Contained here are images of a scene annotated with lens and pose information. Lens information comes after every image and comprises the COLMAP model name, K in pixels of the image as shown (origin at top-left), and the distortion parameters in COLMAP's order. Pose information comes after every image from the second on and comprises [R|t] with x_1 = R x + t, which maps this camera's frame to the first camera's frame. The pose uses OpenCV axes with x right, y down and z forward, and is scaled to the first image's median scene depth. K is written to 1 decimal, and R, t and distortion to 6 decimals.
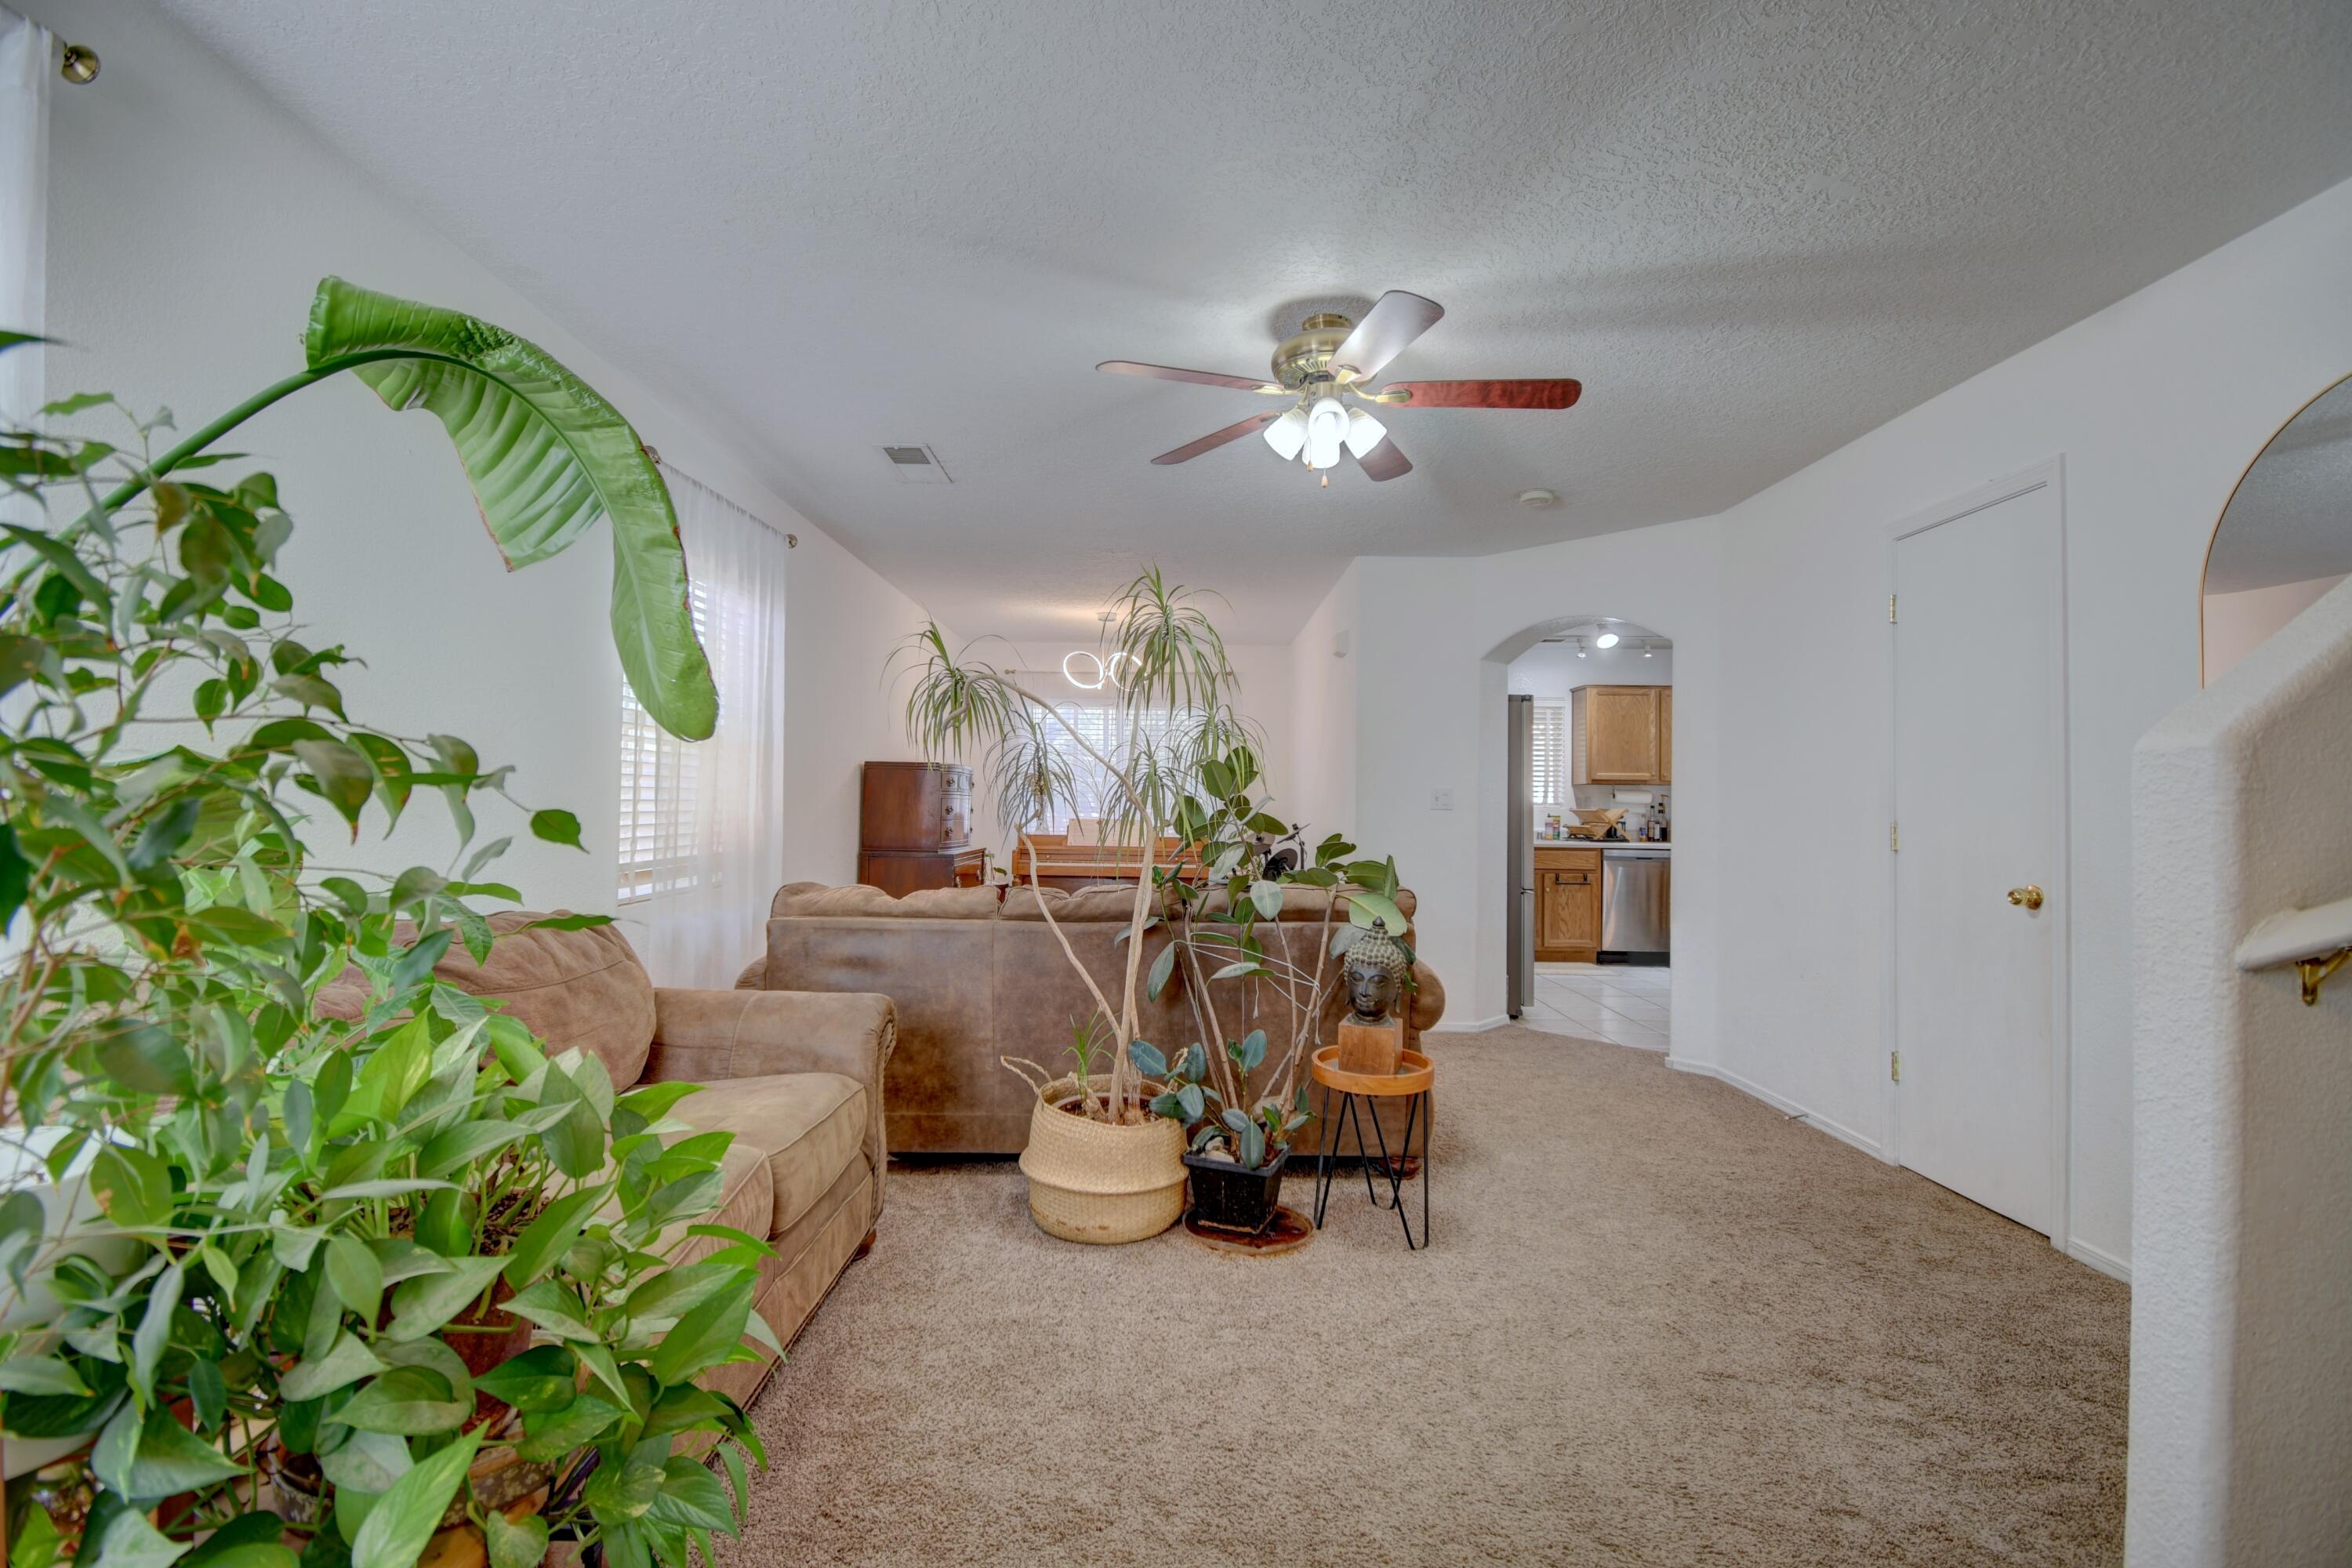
lens RADIAL K [[1048.4, 0, 1175.5], [0, 1048.4, 786.9], [0, 0, 1]] dist [0.000996, -0.000404]
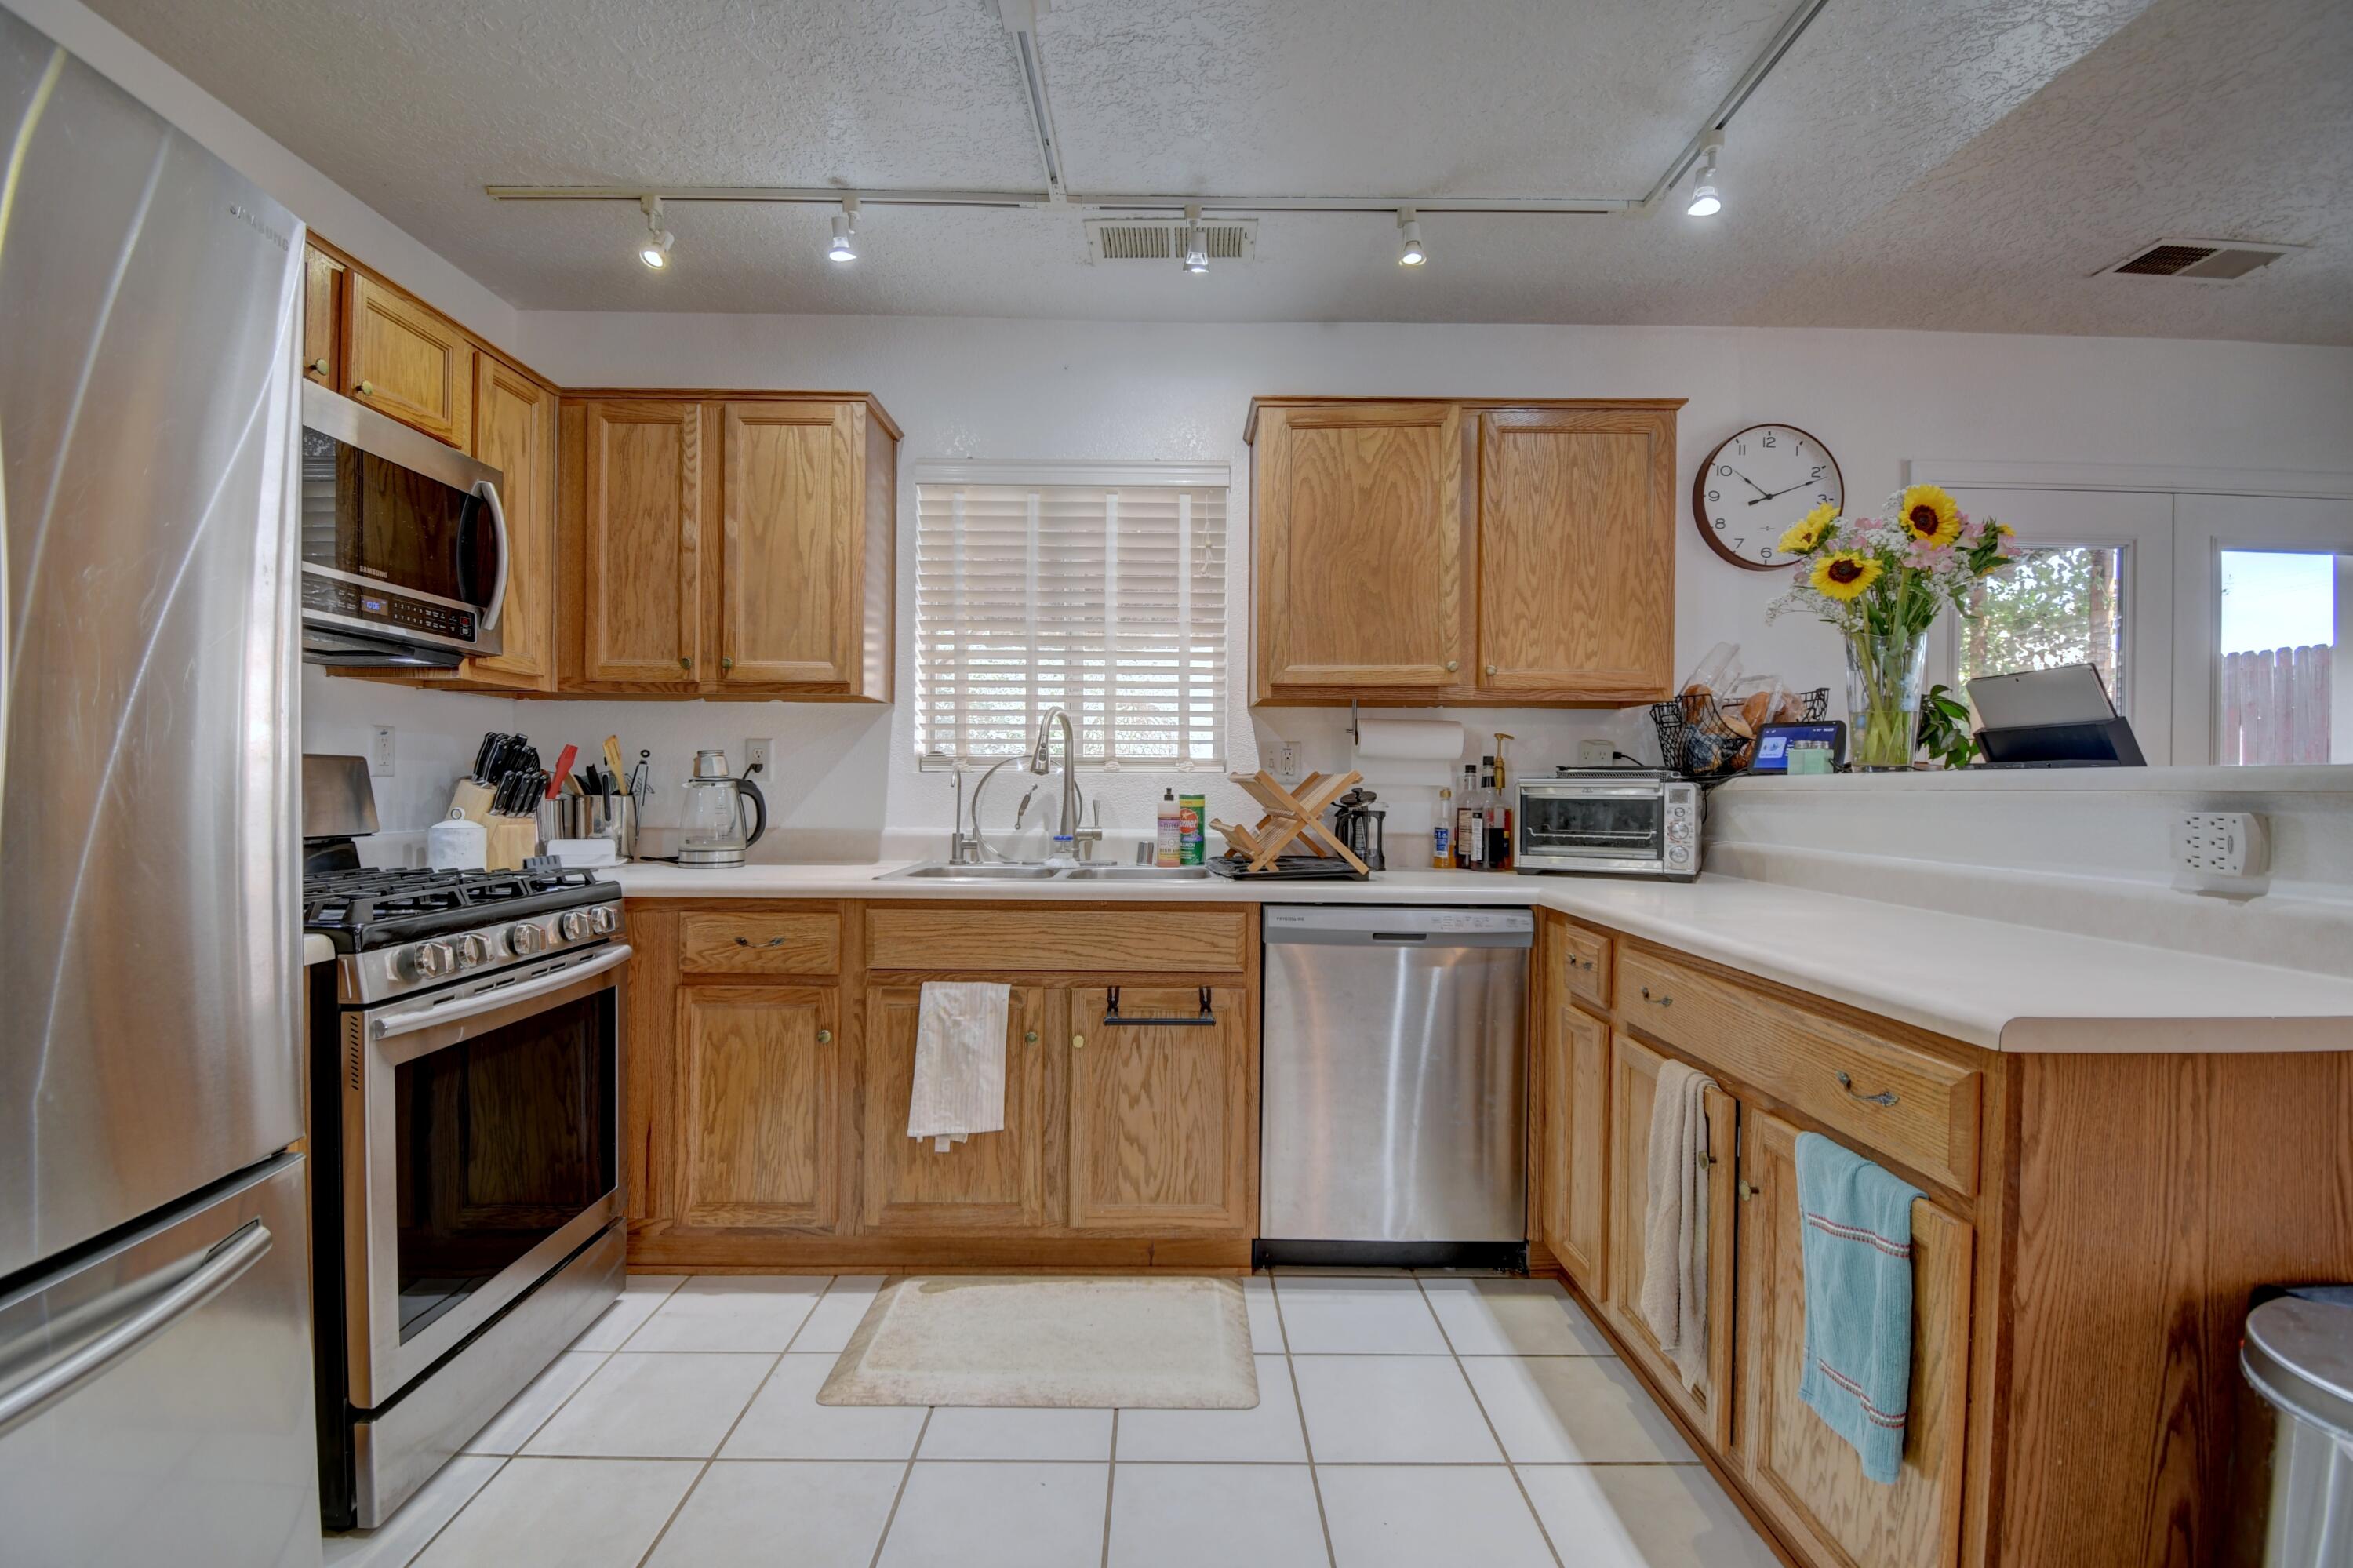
lens RADIAL K [[1048.9, 0, 1186.1], [0, 1048.9, 789.7], [0, 0, 1]] dist [0.000996, -0.000404]
pose [[0.999866, -0.006674, 0.014938, 0.366525], [0.006367, 0.999770, 0.020459, 0.018897], [-0.015071, -0.020361, 0.999679, 0.672532]]
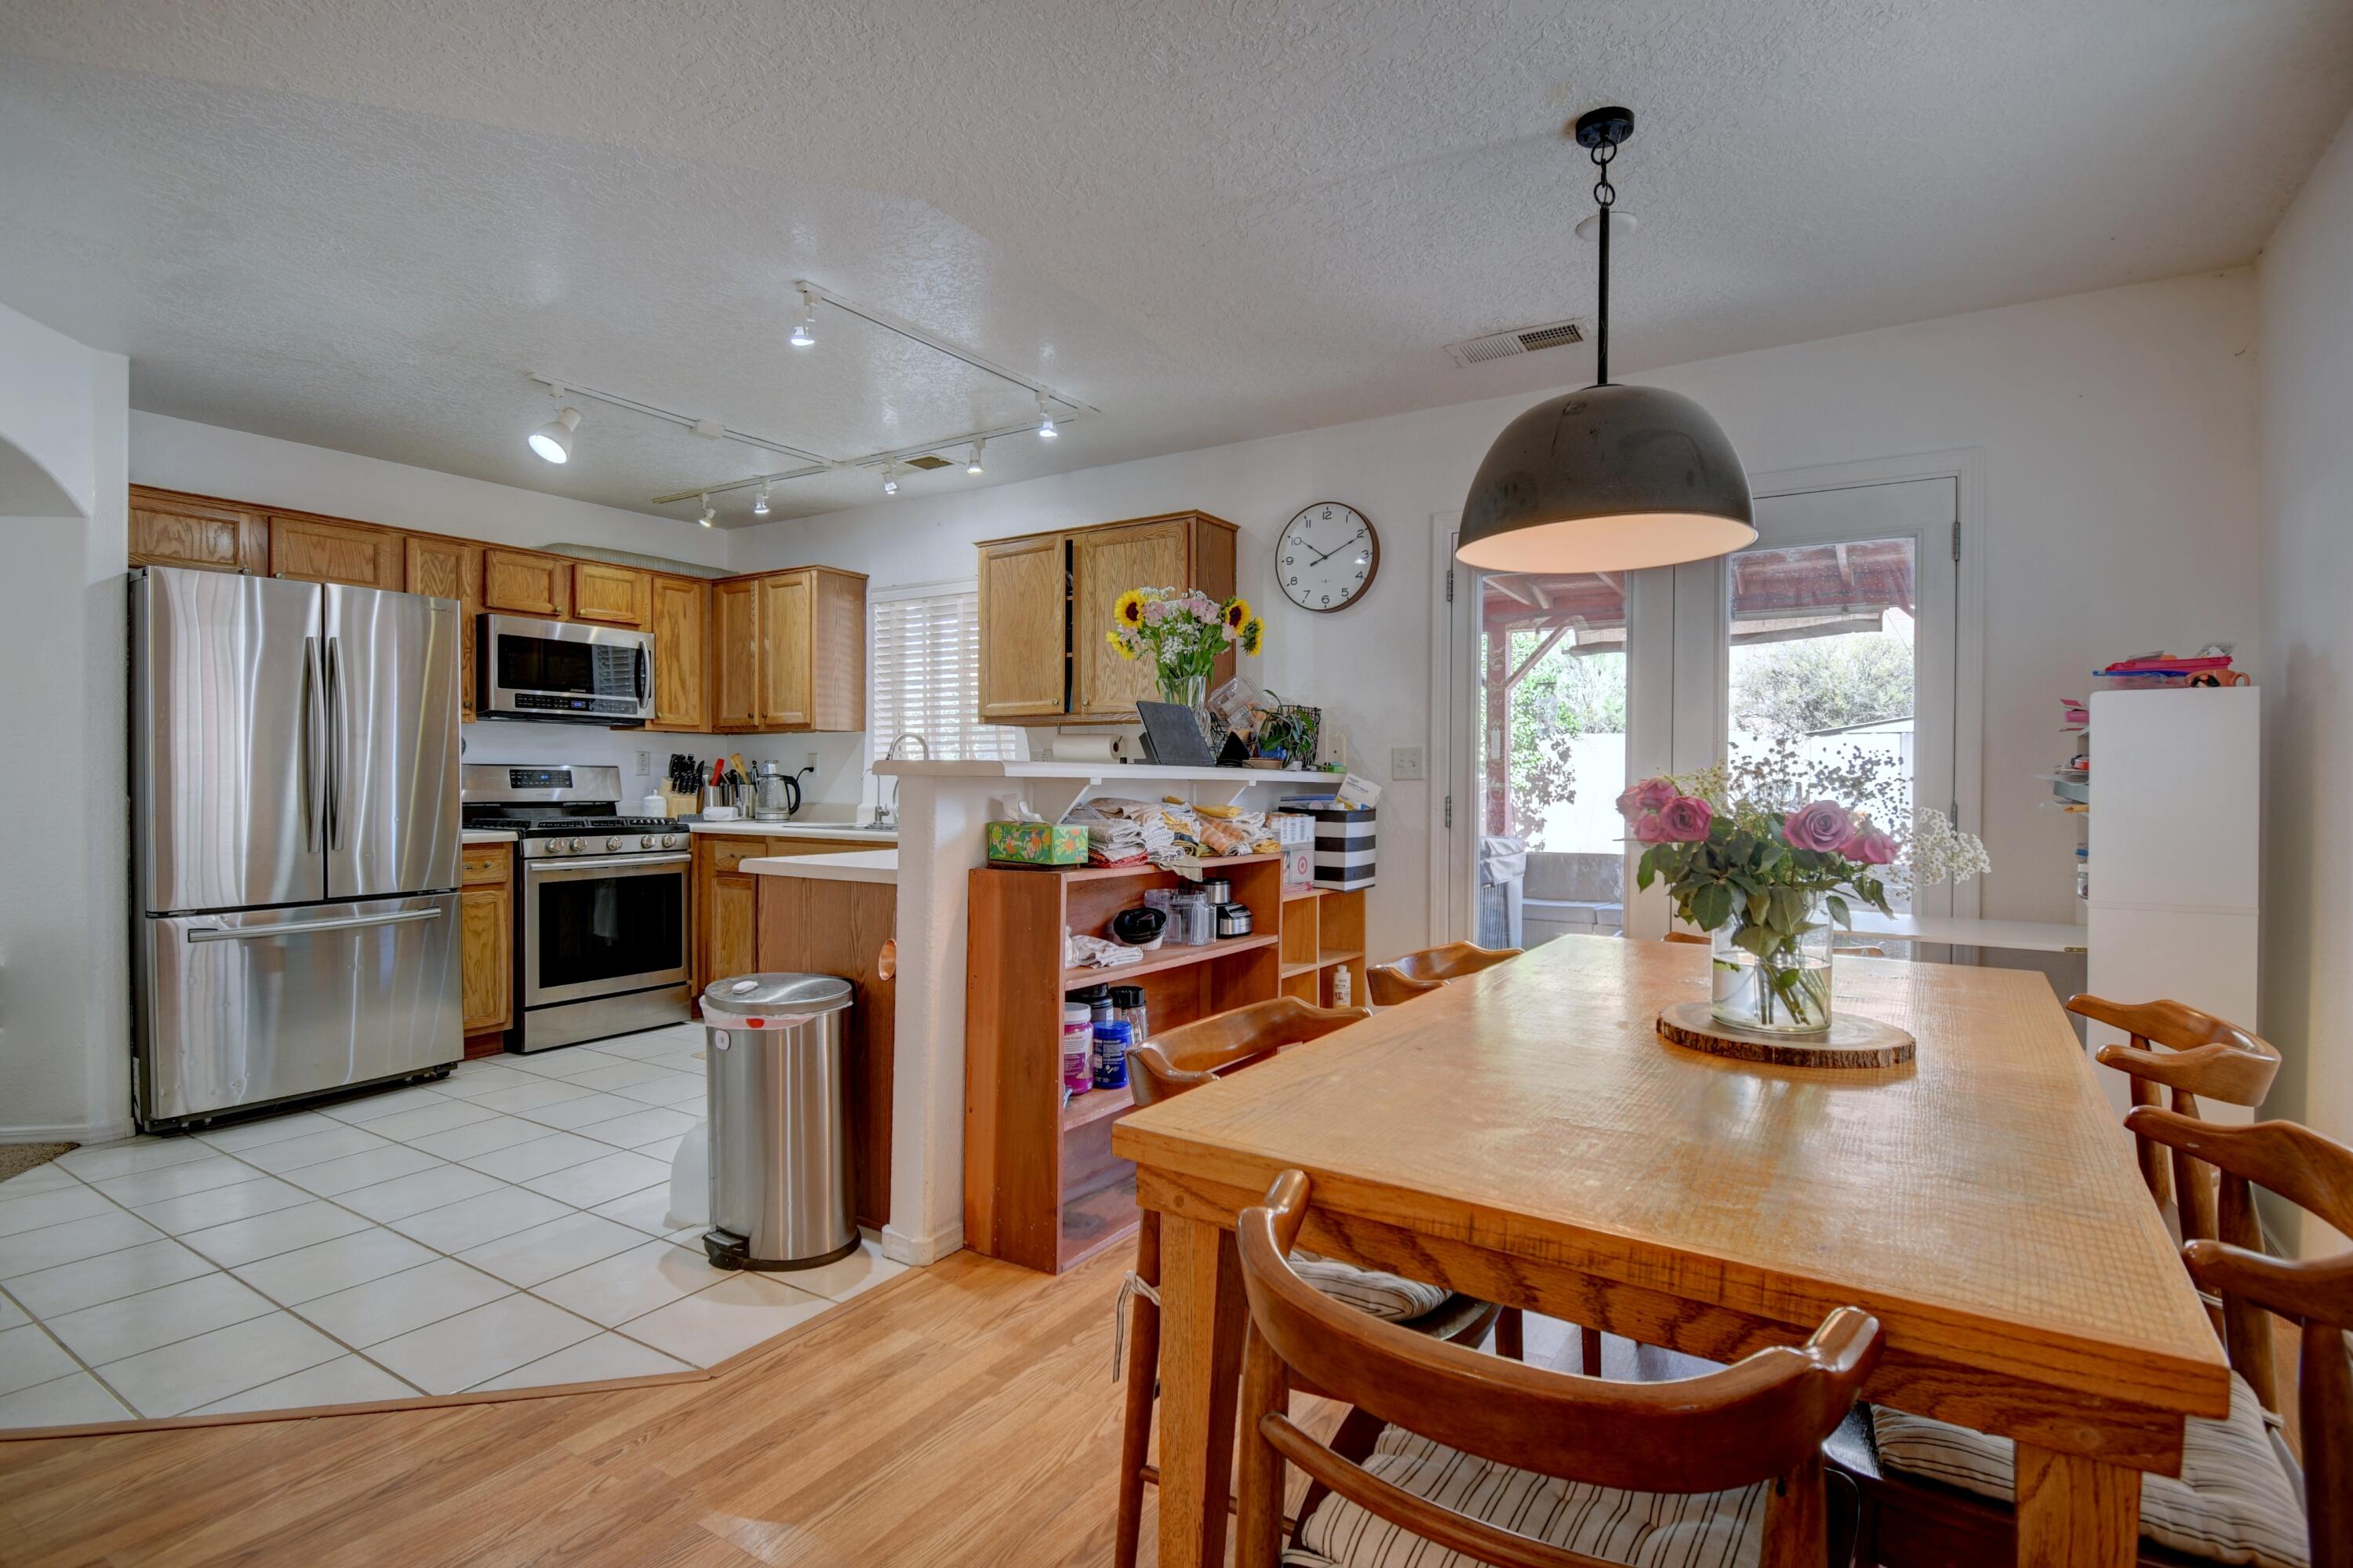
lens RADIAL K [[1132.9, 0, 1185.0], [0, 1132.9, 782.1], [0, 0, 1]] dist [-0.007279, -0.000376]
pose [[0.848796, -0.007103, -0.528673, 0.800814], [0.014816, 0.999837, 0.010354, 0.021979], [0.528513, -0.016621, 0.848762, 0.561475]]
